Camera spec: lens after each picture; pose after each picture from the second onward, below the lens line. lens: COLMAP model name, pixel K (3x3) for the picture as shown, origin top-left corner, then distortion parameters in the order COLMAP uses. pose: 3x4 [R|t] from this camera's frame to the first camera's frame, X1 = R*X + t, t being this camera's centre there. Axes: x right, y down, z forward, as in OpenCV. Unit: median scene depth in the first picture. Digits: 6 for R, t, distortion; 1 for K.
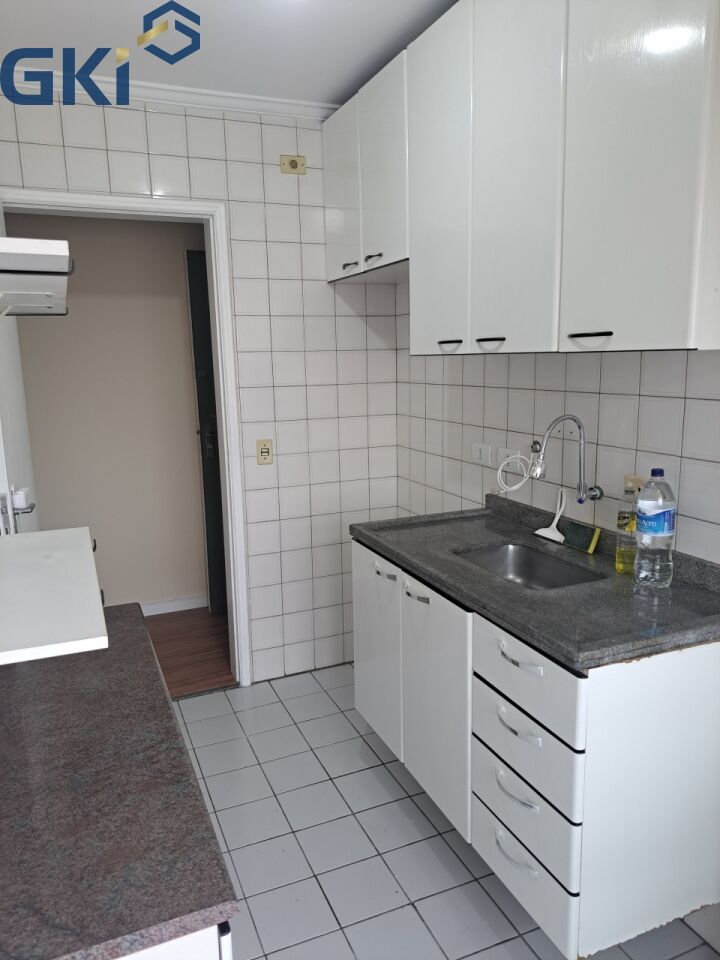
lens RADIAL K [[695.3, 0, 360.0], [0, 695.3, 480.0], [0, 0, 1]] dist [0.065562, -0.064106]
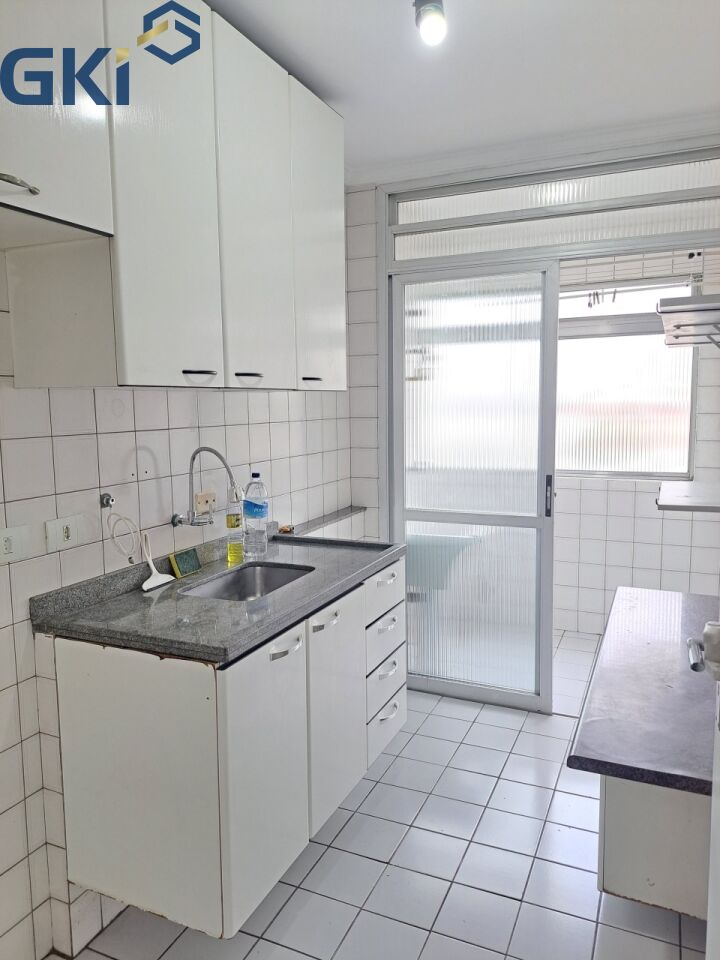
lens RADIAL K [[695.3, 0, 360.0], [0, 695.3, 480.0], [0, 0, 1]] dist [0.065562, -0.064106]
pose [[-0.678220, -0.048987, 0.733224, -0.657163], [0.160090, 0.963962, 0.212483, -0.231161], [-0.717209, 0.261492, -0.645936, 1.507141]]
